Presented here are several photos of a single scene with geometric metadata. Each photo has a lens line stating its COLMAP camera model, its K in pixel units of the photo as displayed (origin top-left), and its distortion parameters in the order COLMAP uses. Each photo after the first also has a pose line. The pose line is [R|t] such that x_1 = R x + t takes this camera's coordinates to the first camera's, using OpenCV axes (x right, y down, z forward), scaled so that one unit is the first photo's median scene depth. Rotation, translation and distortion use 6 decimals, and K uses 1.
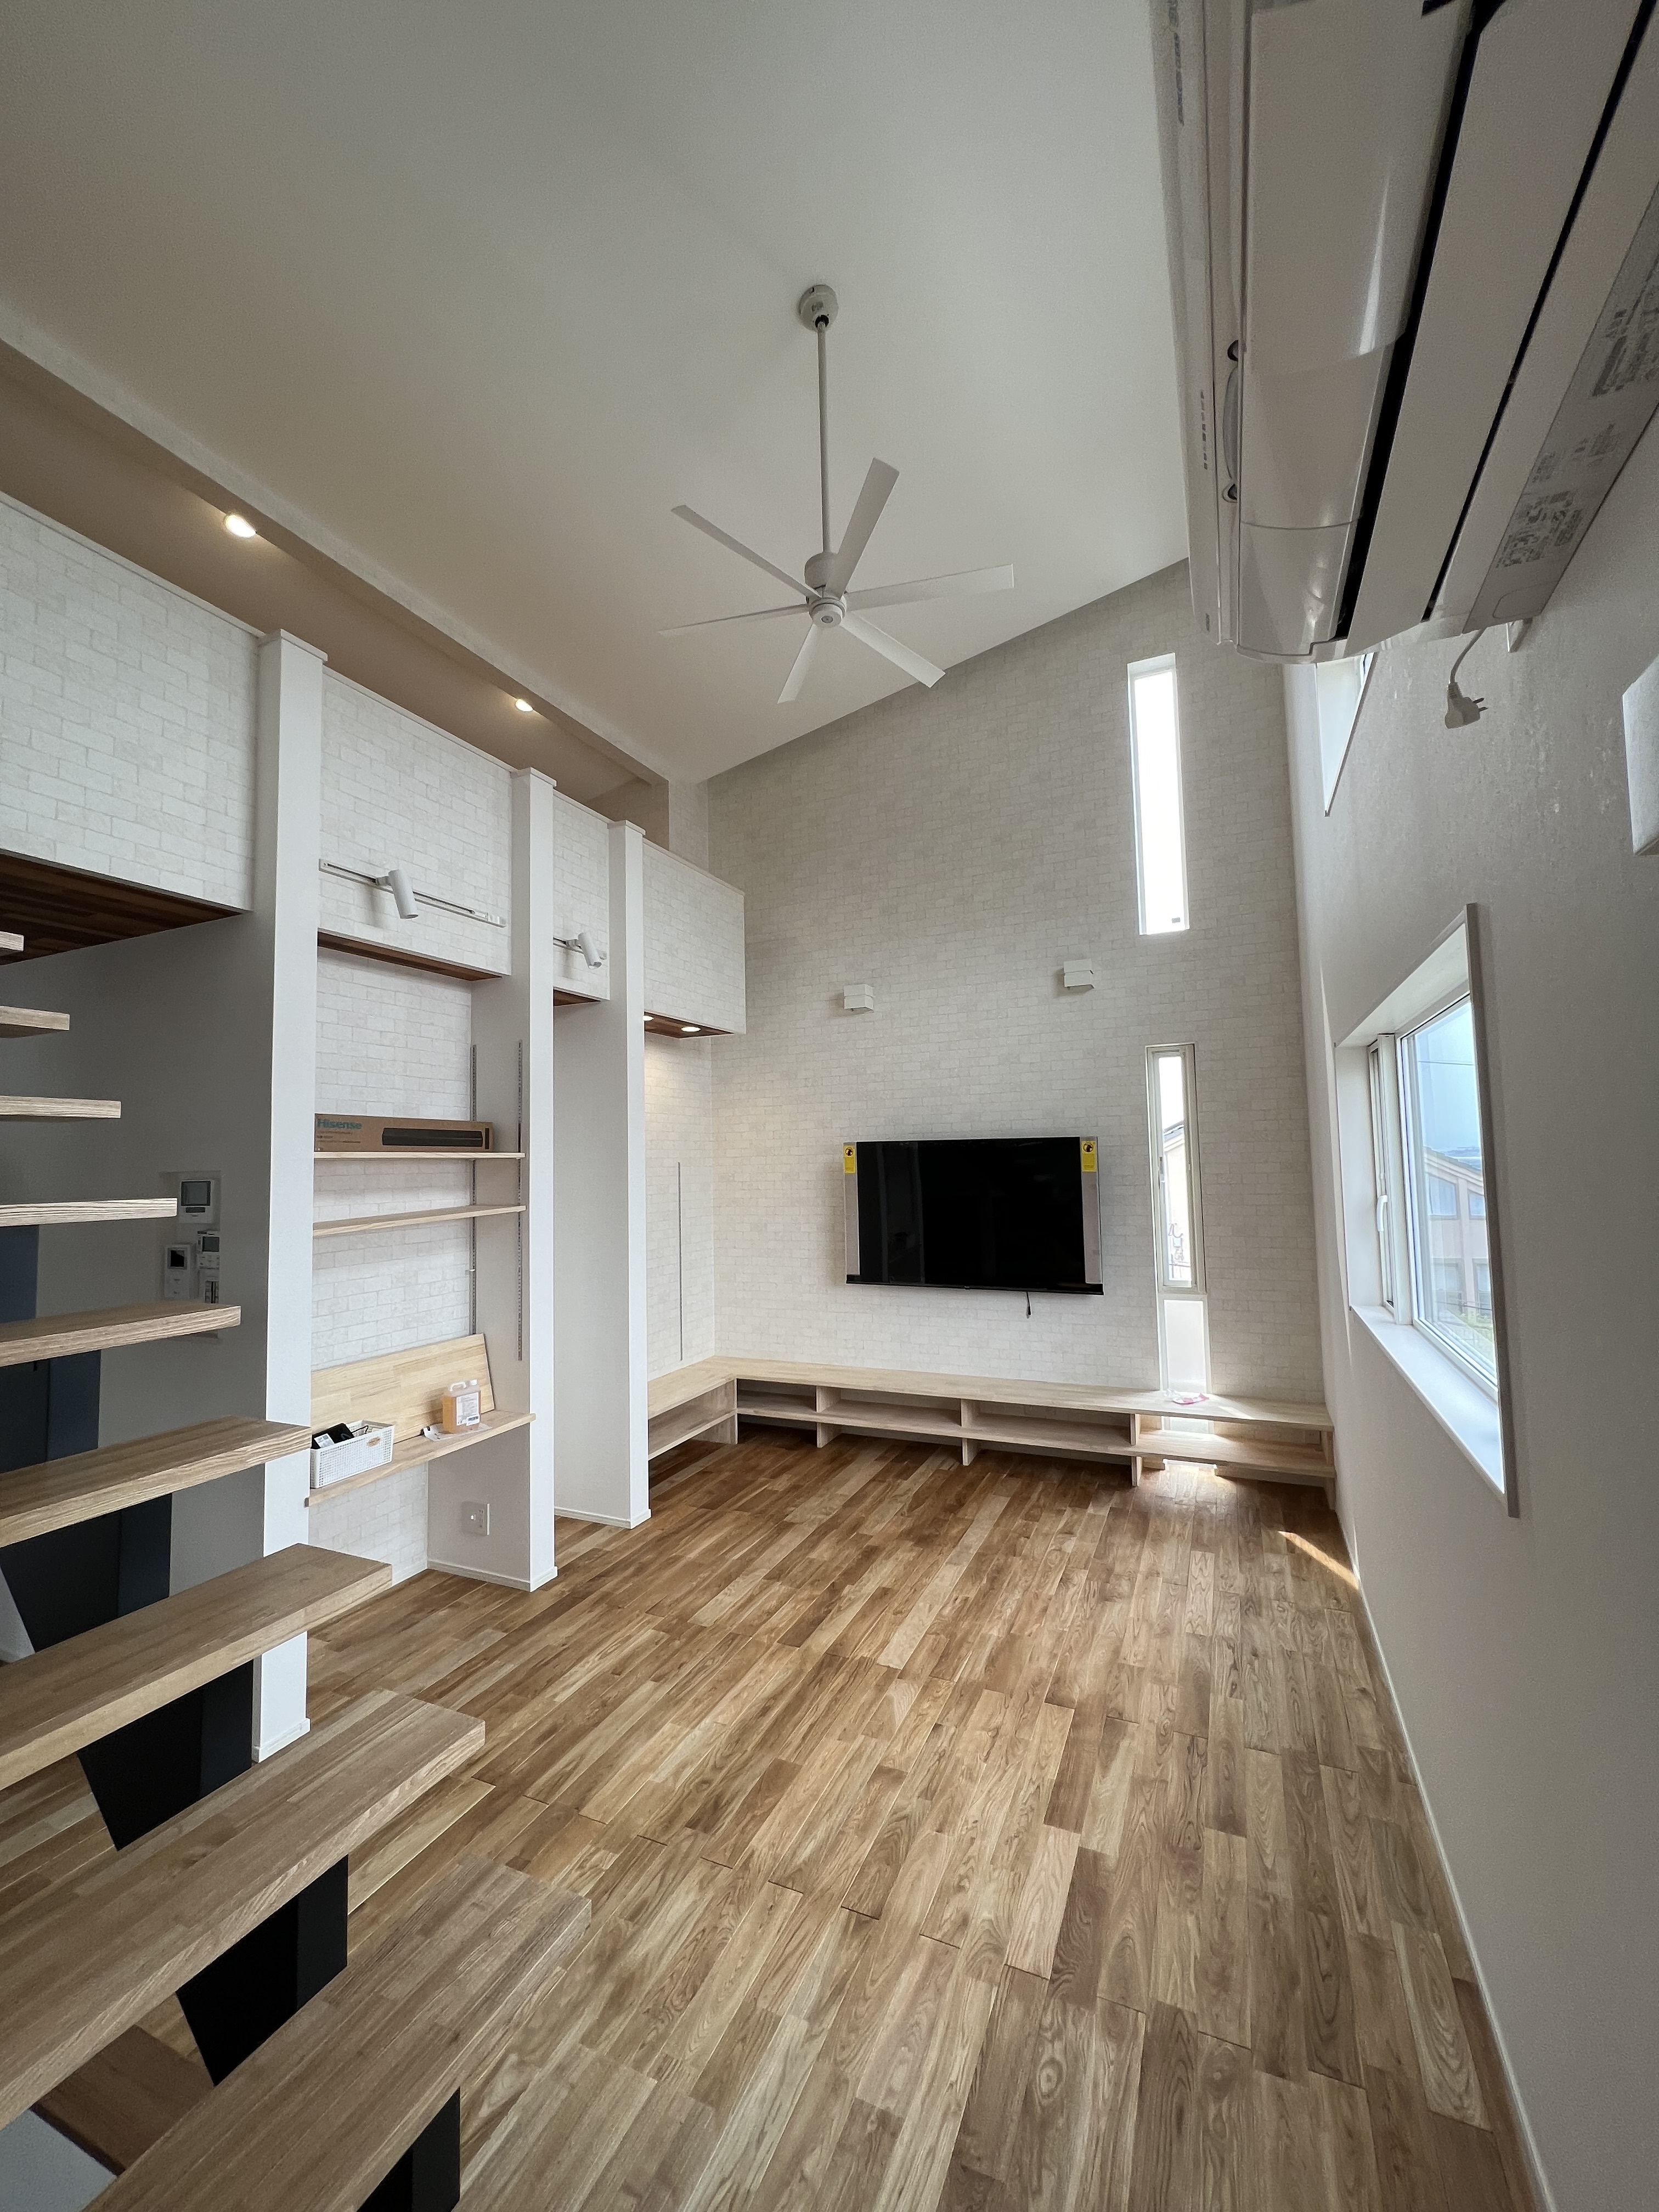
lens RADIAL K [[887.6, 0, 830.1], [0, 887.6, 1105.4], [0, 0, 1]] dist [0.000449, 0.000227]
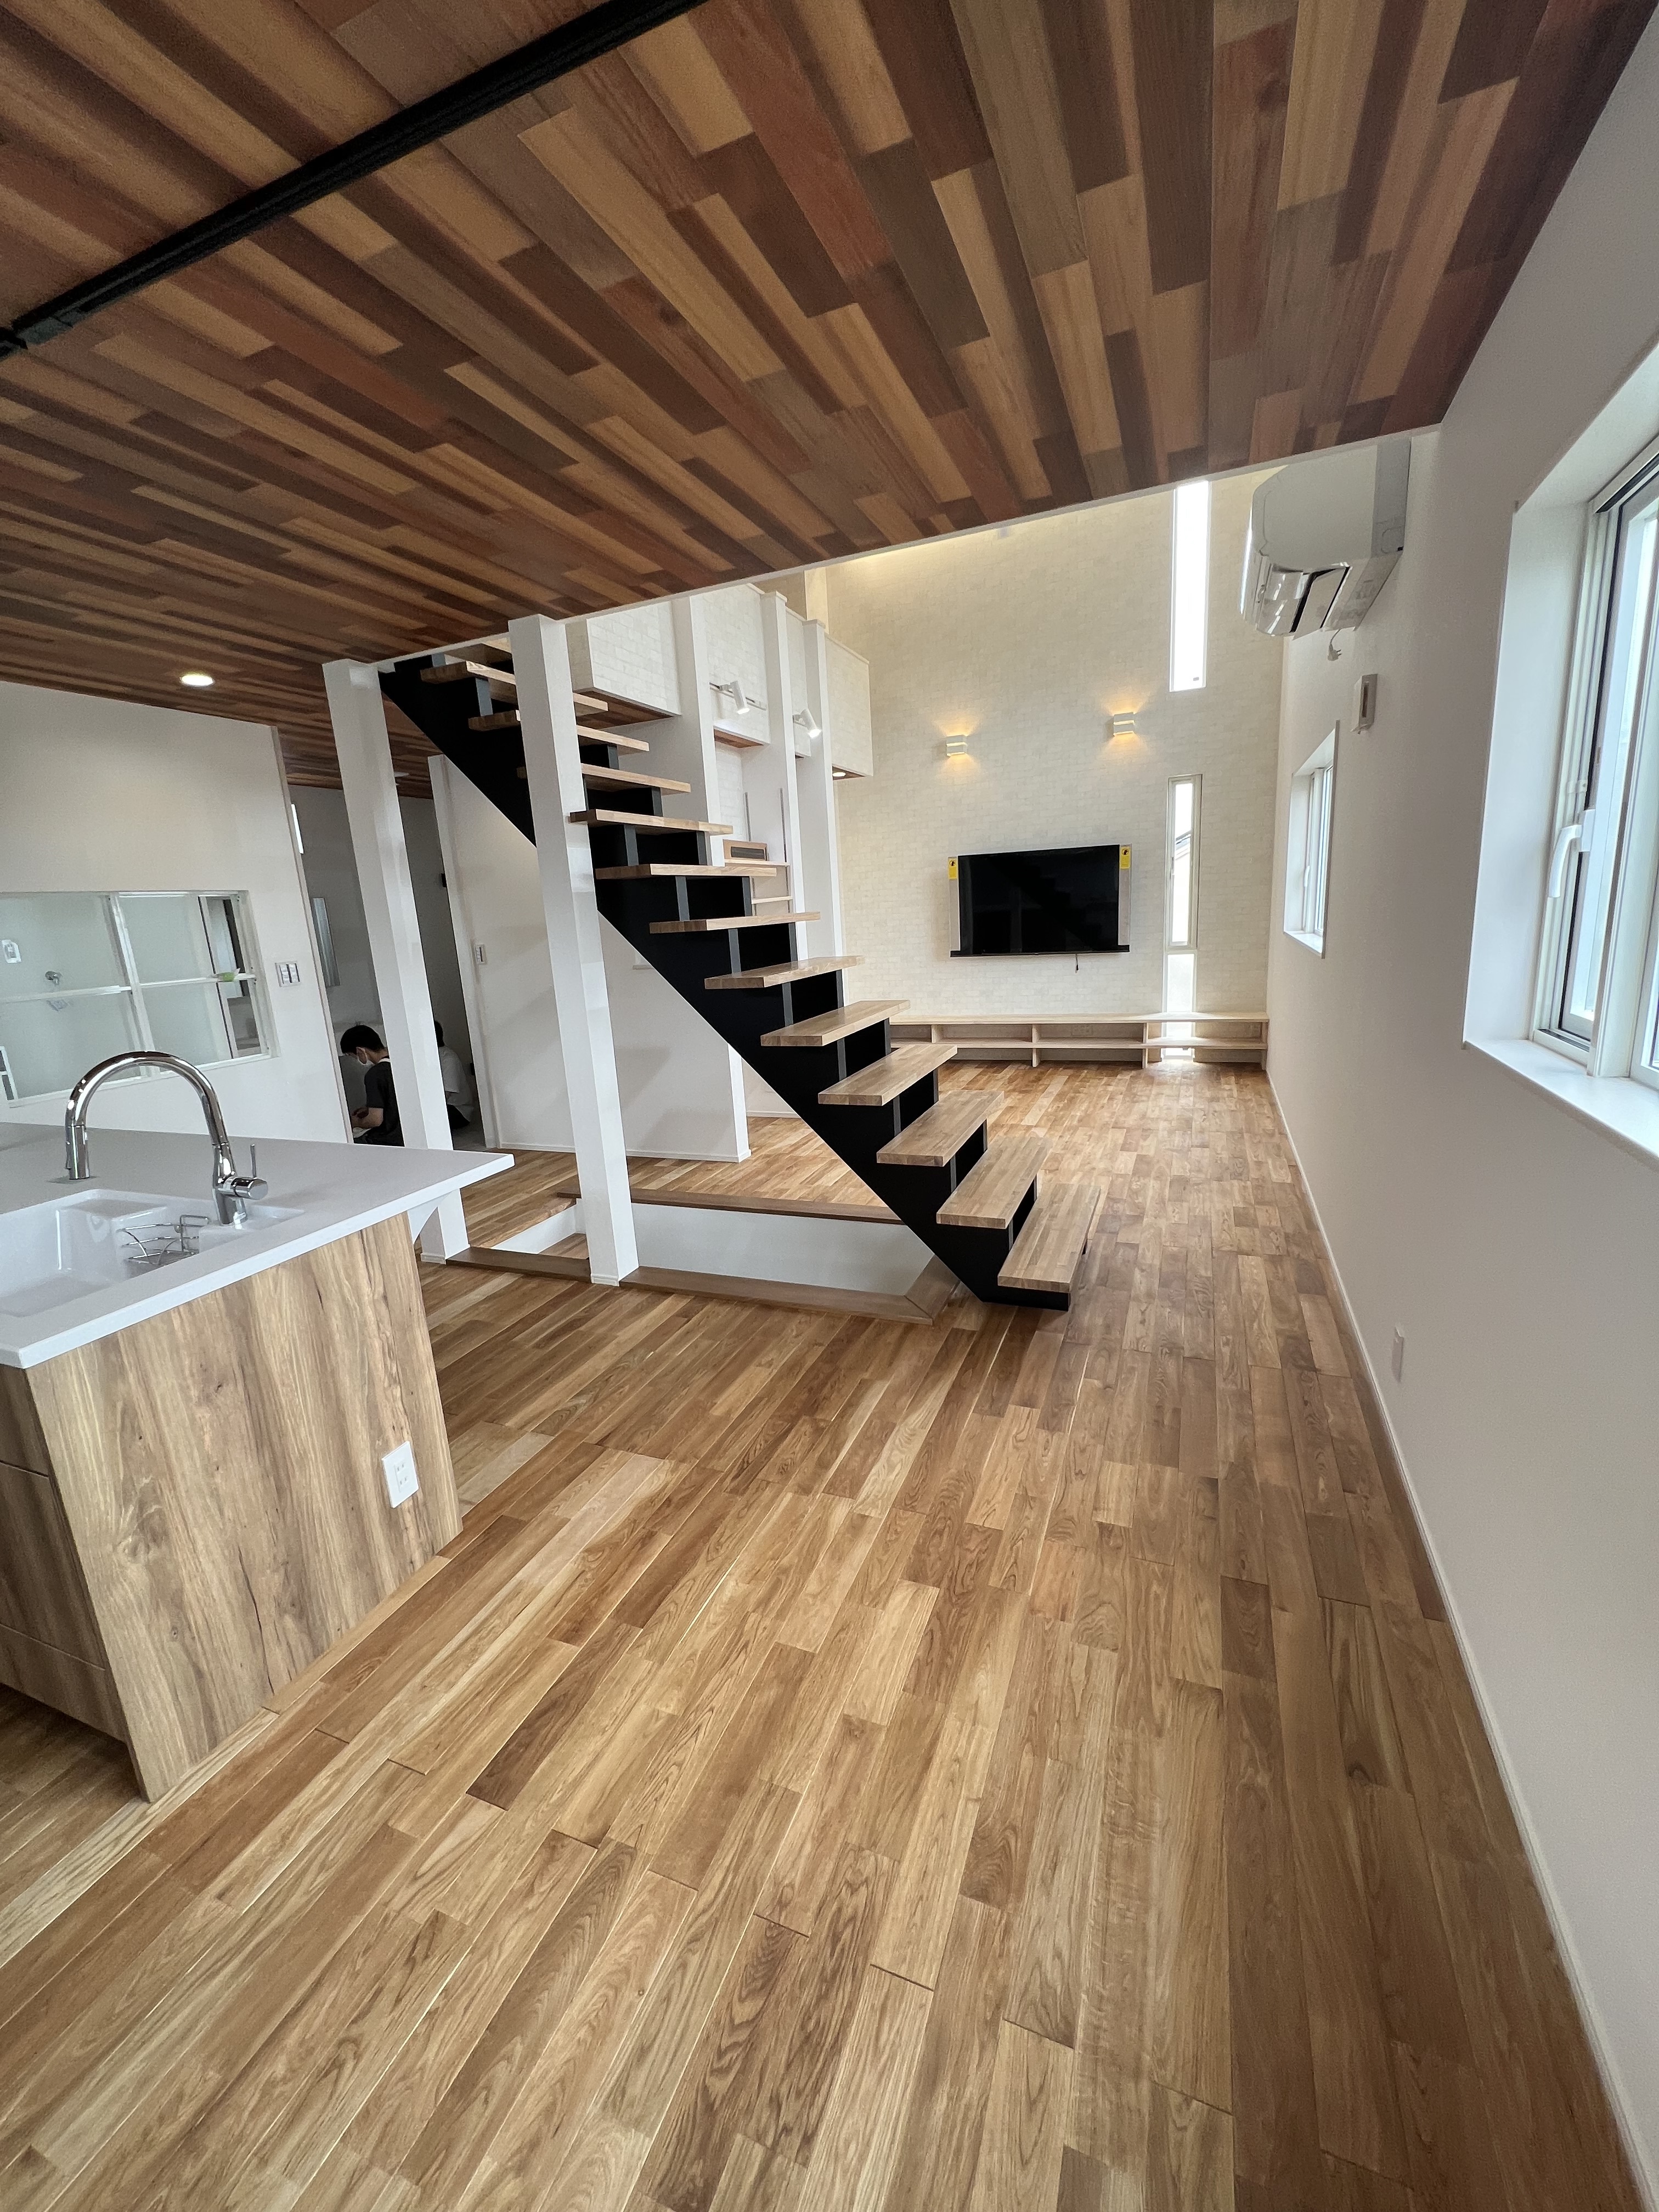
lens RADIAL K [[887.6, 0, 830.0], [0, 887.6, 1102.1], [0, 0, 1]] dist [0.000449, 0.000227]
pose [[0.998734, -0.042438, 0.027025, -0.257610], [0.033253, 0.959887, 0.278409, 0.020261], [-0.037756, -0.277158, 0.960082, -0.513919]]
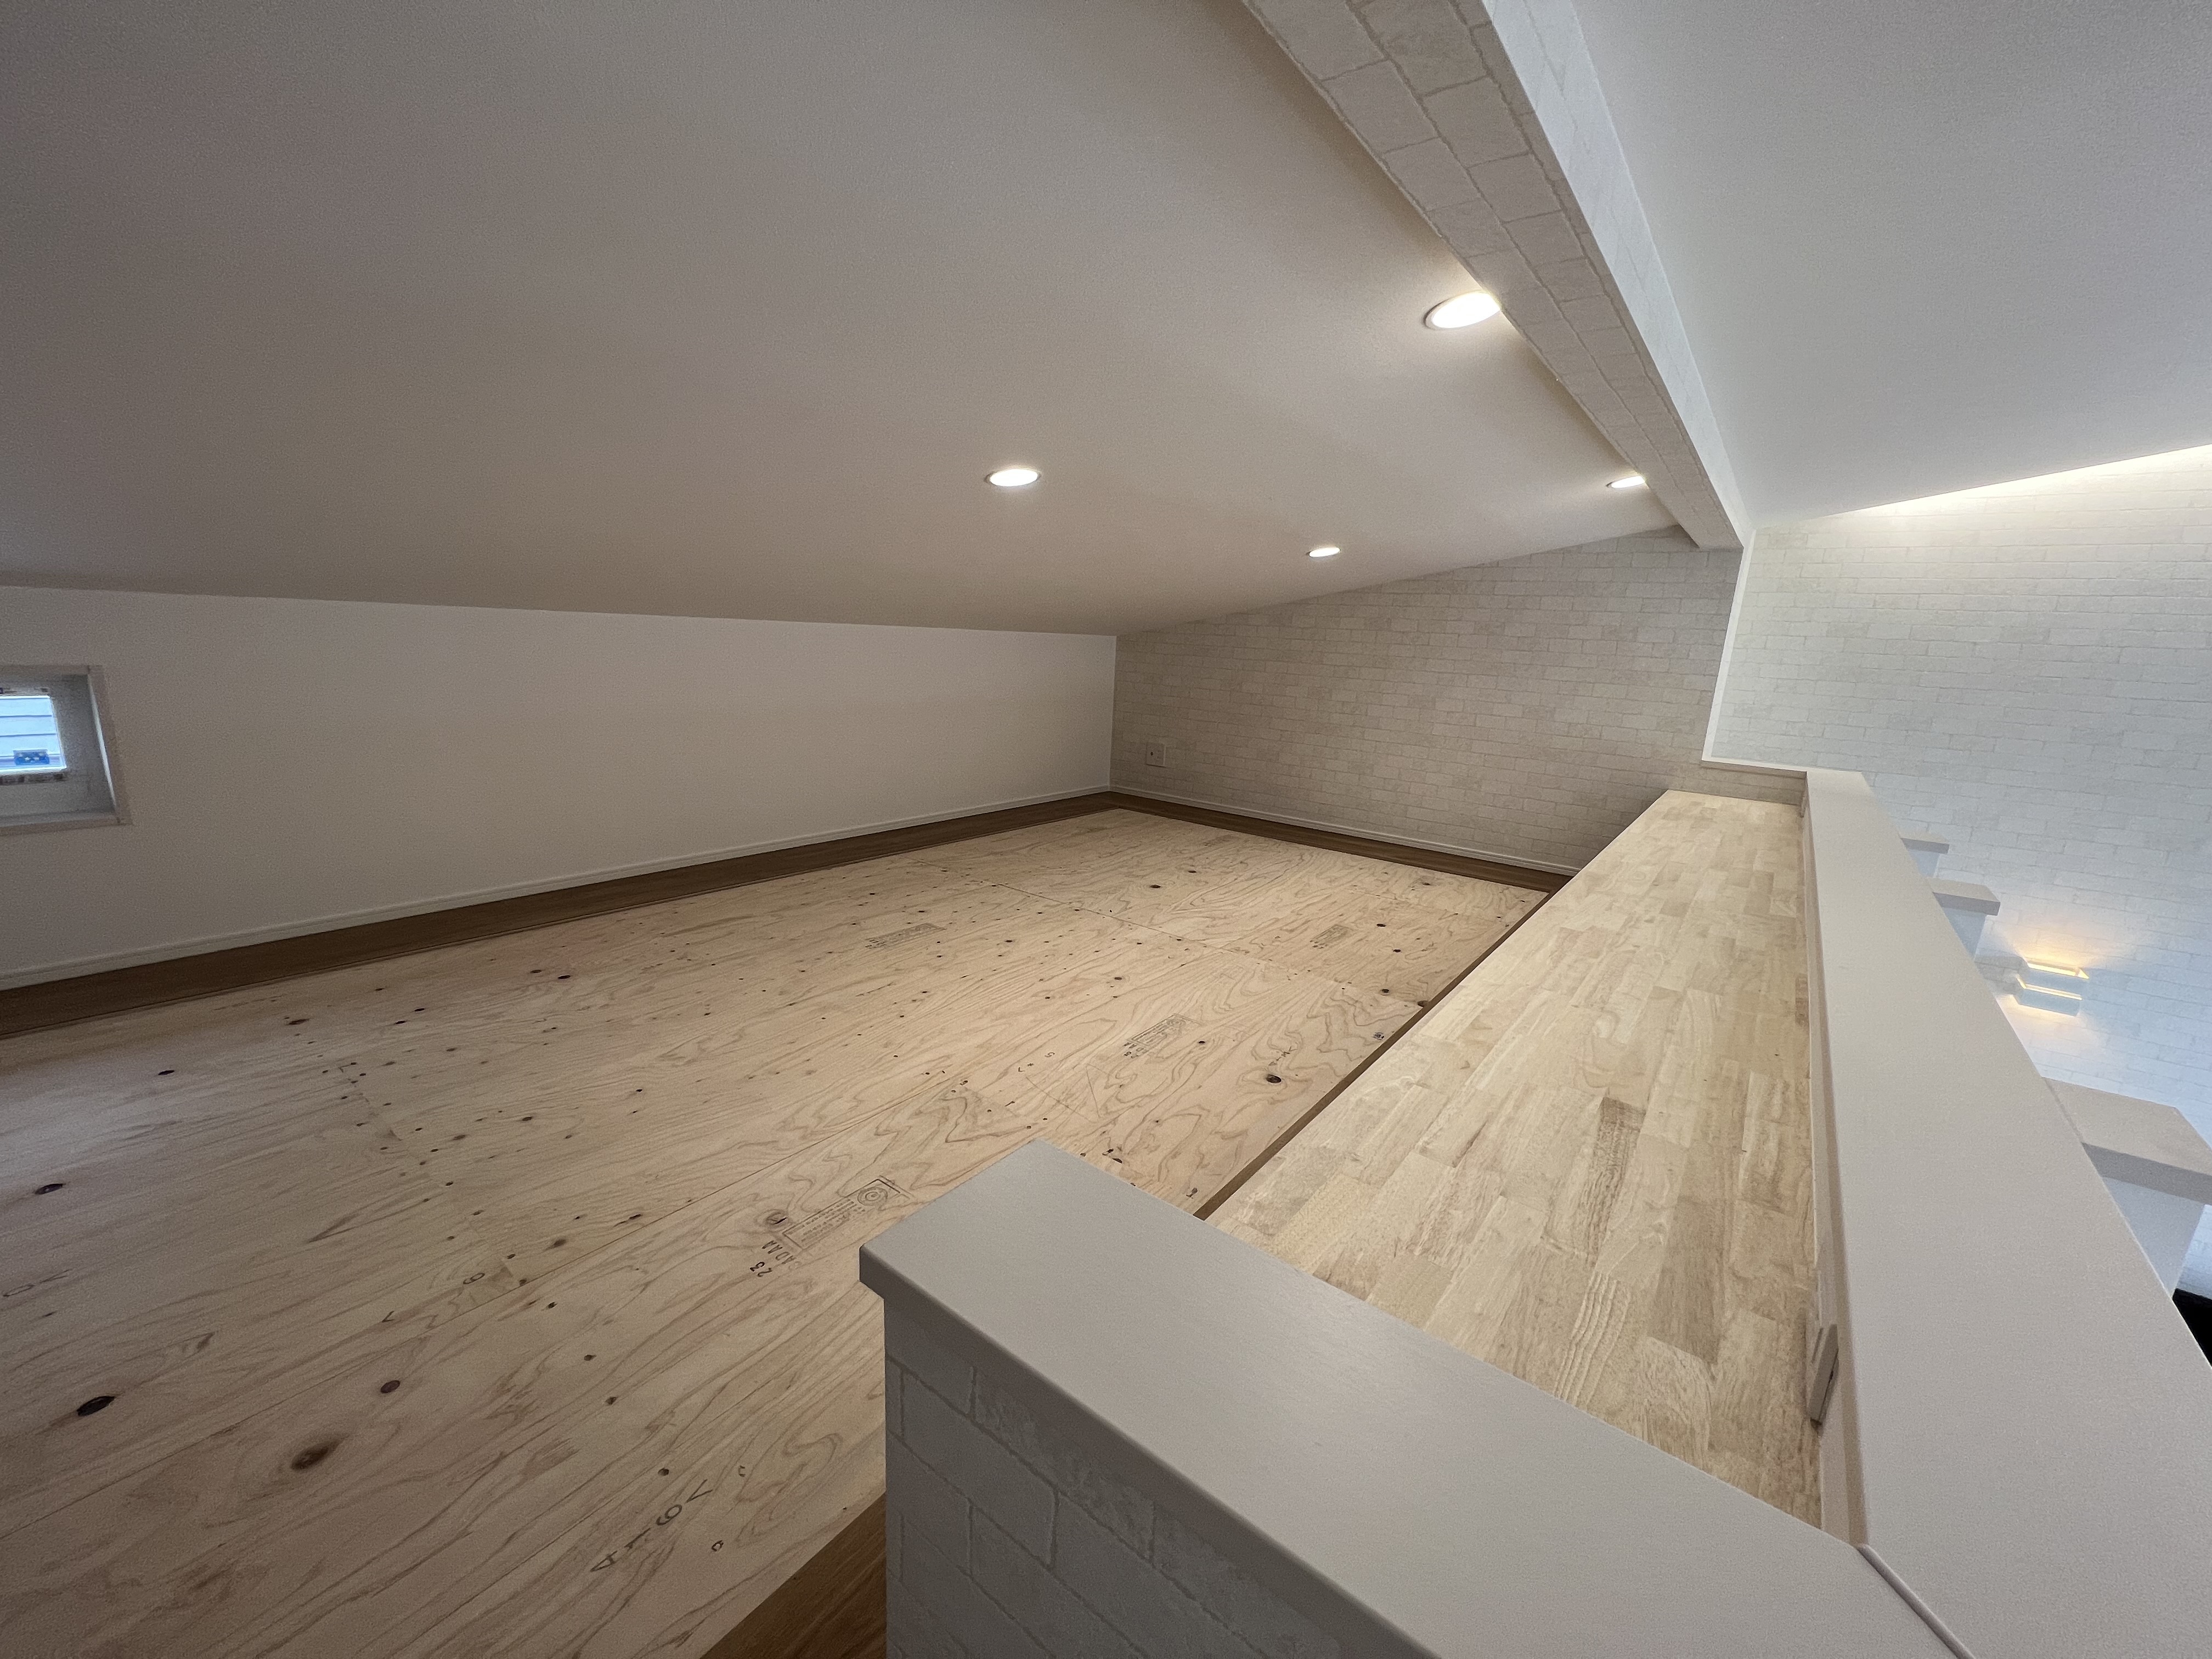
lens RADIAL K [[887.6, 0, 1105.9], [0, 887.6, 829.8], [0, 0, 1]] dist [0.000449, 0.000227]
pose [[0.970982, 0.118611, -0.207664, -0.524499], [-0.056103, 0.957083, 0.284332, -0.403759], [0.232477, -0.264431, 0.935965, 0.414837]]
